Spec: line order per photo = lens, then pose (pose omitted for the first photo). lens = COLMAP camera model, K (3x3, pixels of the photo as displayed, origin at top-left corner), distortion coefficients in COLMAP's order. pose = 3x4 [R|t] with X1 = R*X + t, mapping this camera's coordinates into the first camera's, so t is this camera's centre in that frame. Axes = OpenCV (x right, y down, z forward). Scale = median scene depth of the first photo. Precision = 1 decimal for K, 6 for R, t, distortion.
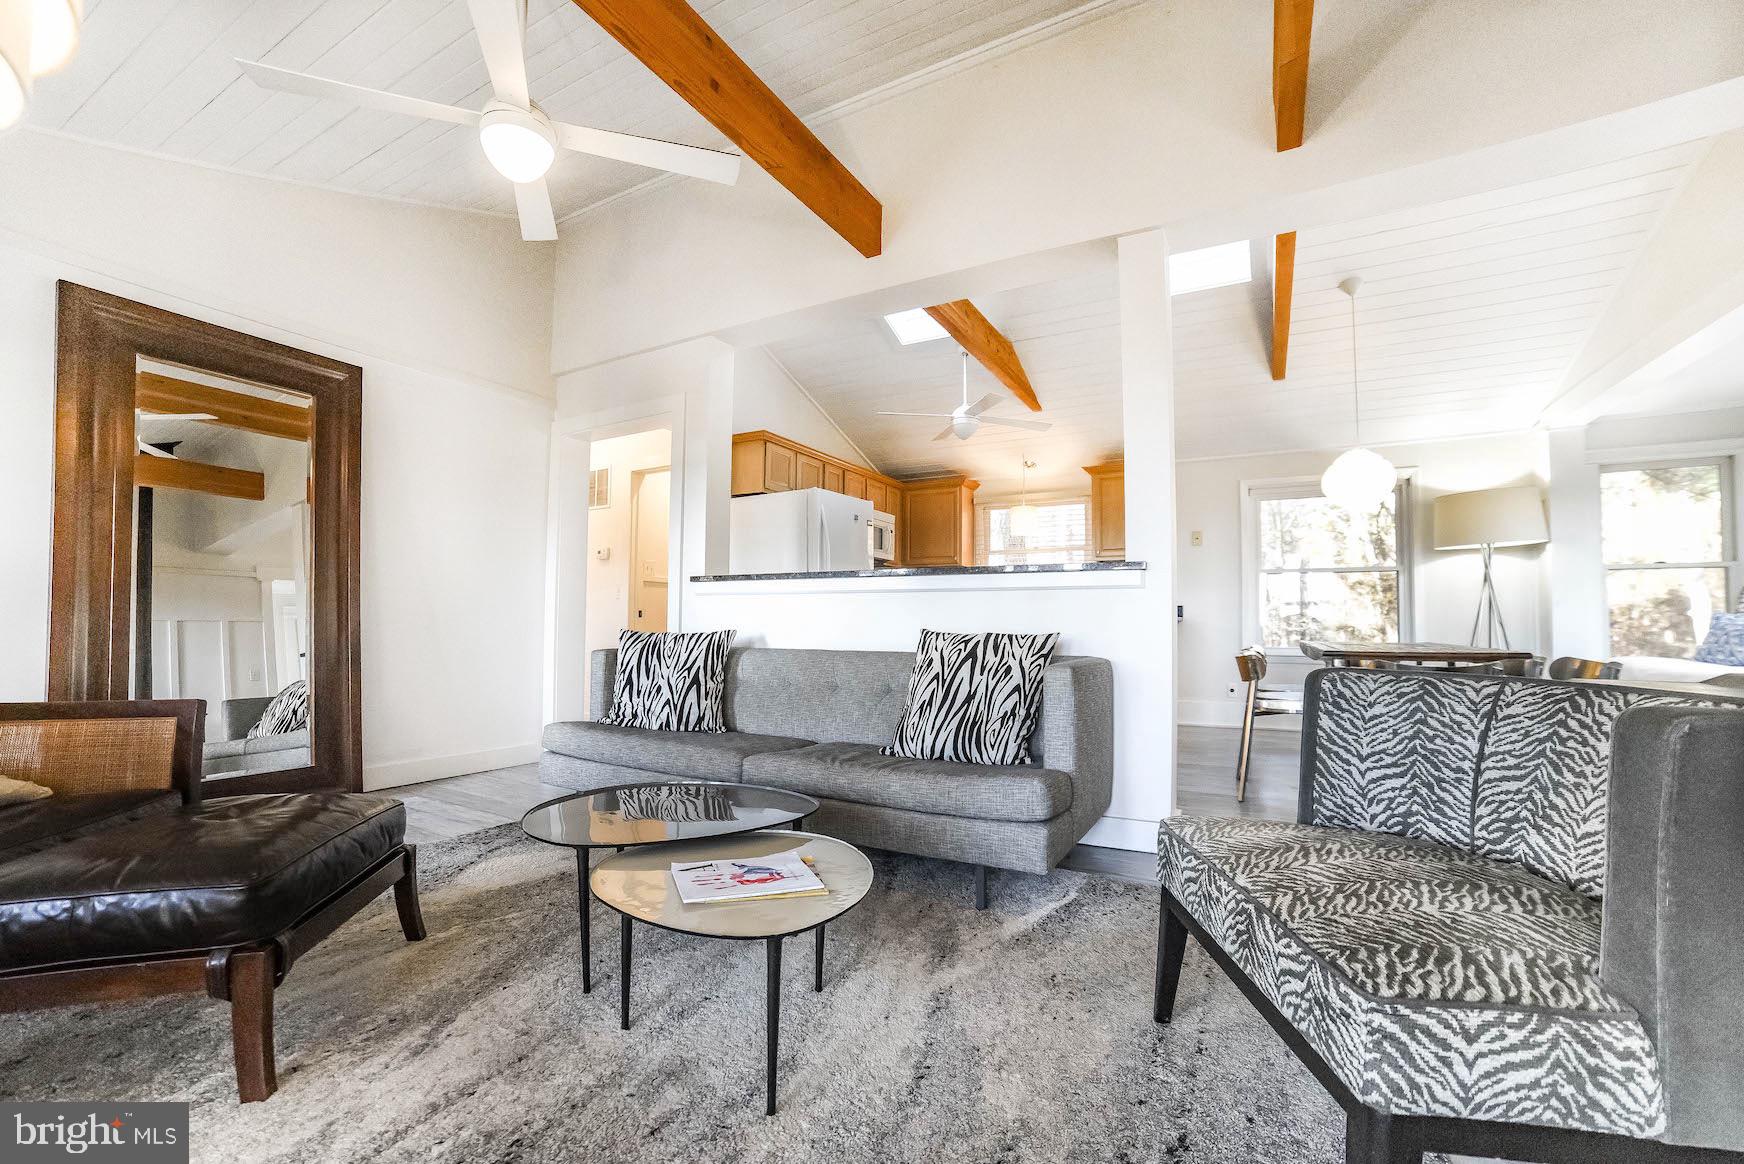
lens RADIAL K [[704.5, 0, 878.1], [0, 704.5, 599.7], [0, 0, 1]] dist [-0.079854, 0.029588]
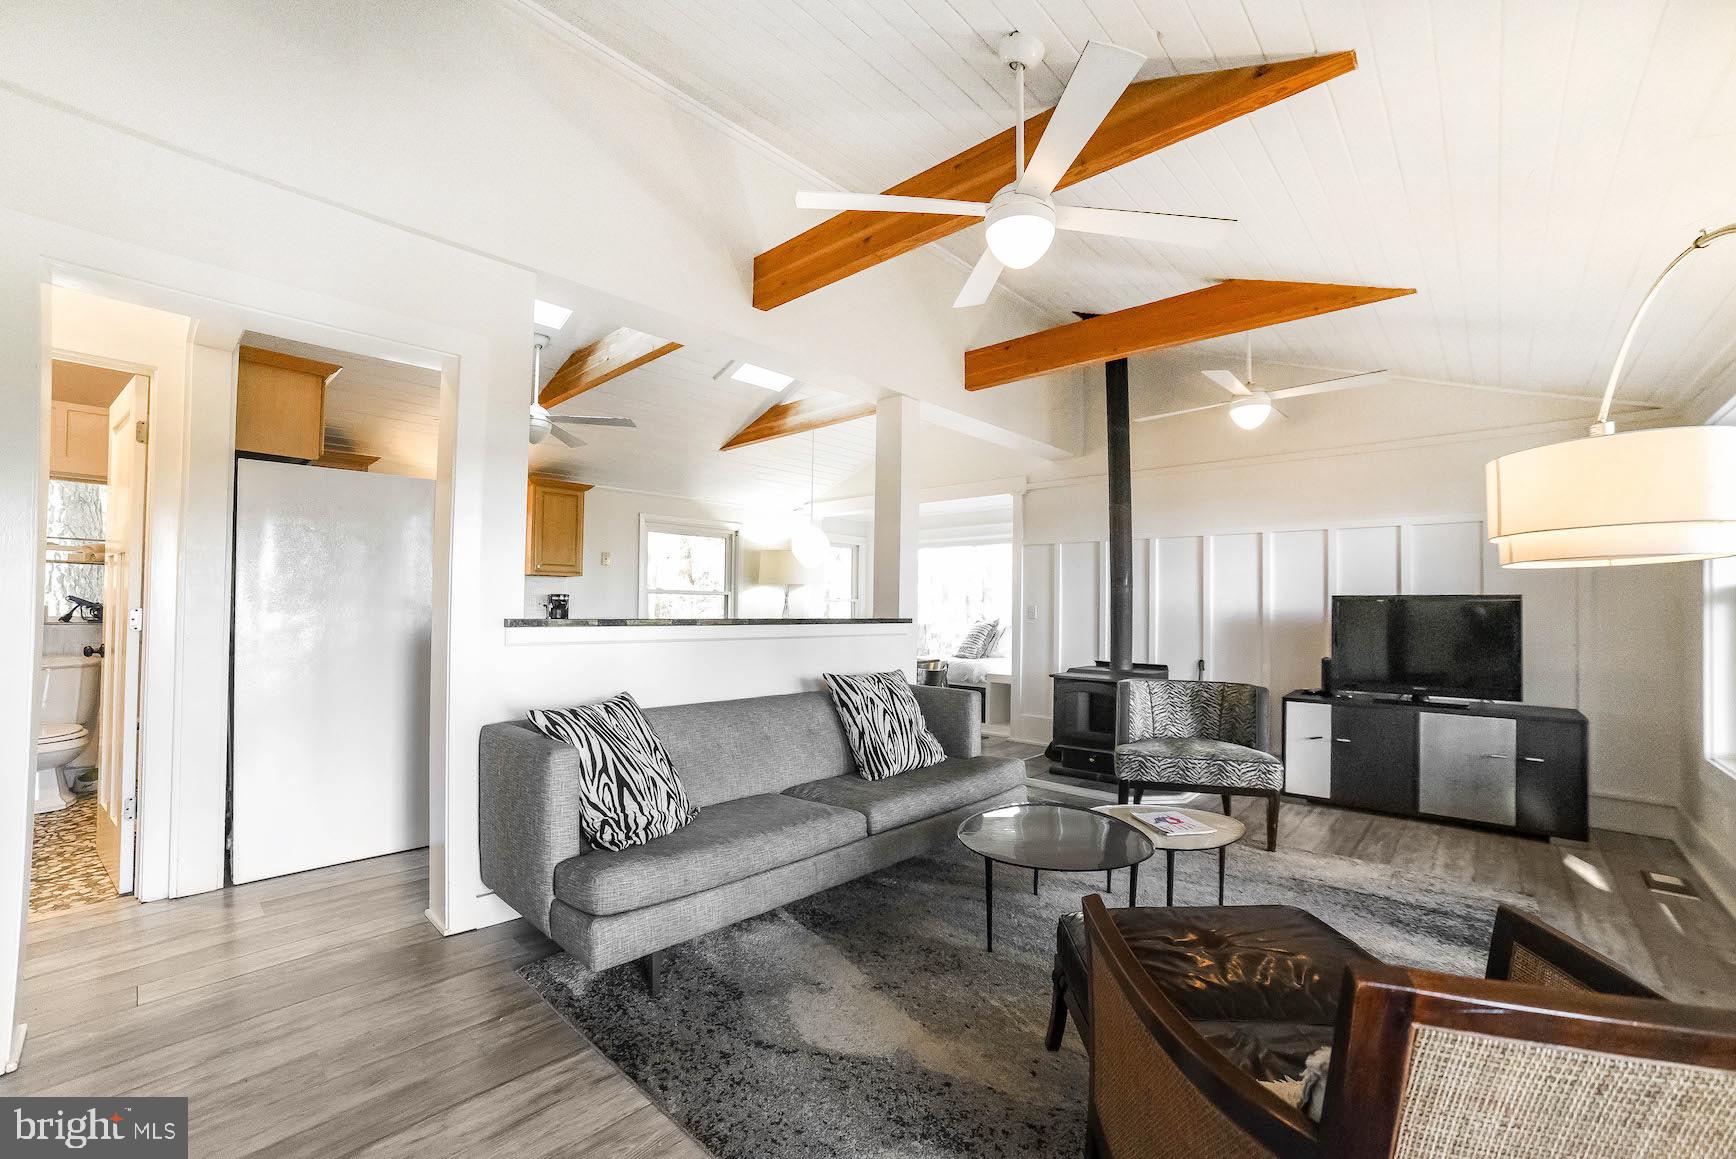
lens RADIAL K [[701.3, 0, 874.1], [0, 701.3, 597.1], [0, 0, 1]] dist [-0.079854, 0.029588]
pose [[0.258572, 0.010809, 0.965931, -1.052876], [-0.035840, 0.999356, -0.001590, -0.089769], [-0.965327, -0.034208, 0.258793, 0.620104]]
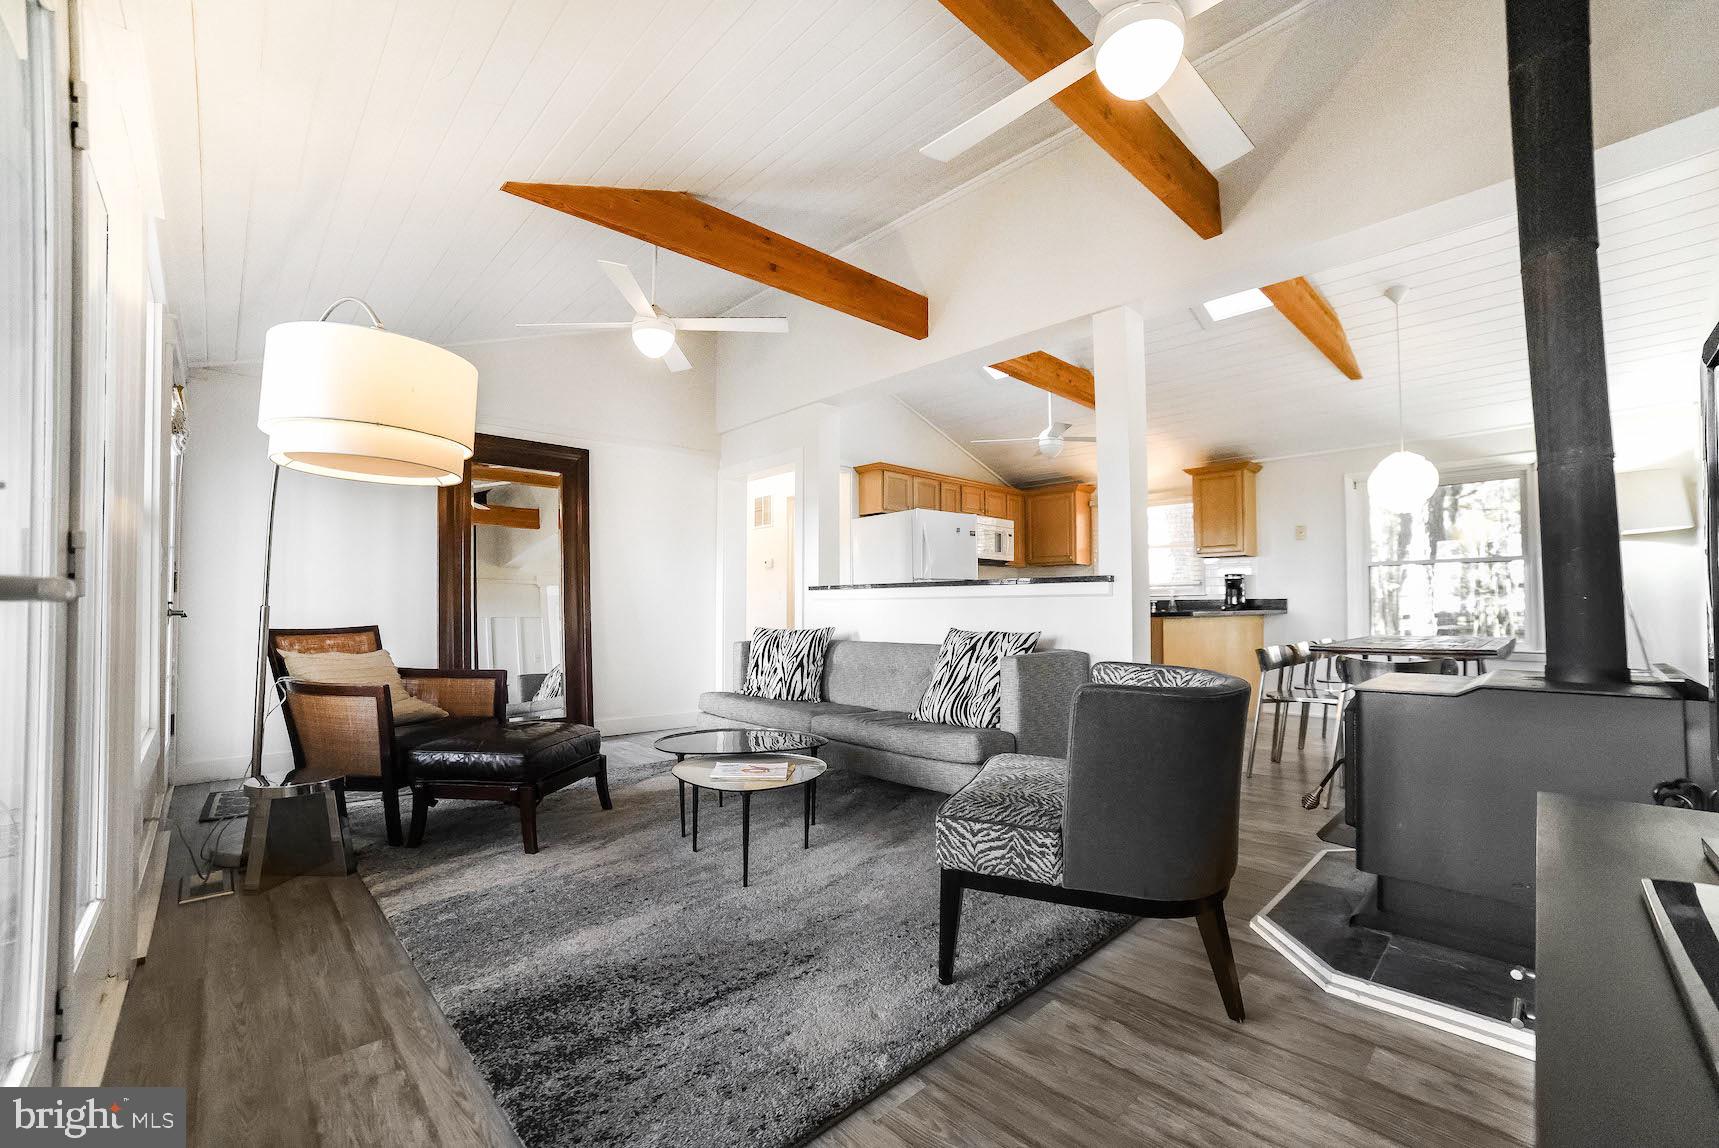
lens RADIAL K [[694.4, 0, 865.5], [0, 694.4, 591.5], [0, 0, 1]] dist [-0.079854, 0.029588]
pose [[0.954161, -0.015933, -0.298869, 0.329398], [0.017603, 0.999841, 0.002894, -0.036595], [0.298775, -0.008023, 0.954290, -0.323883]]
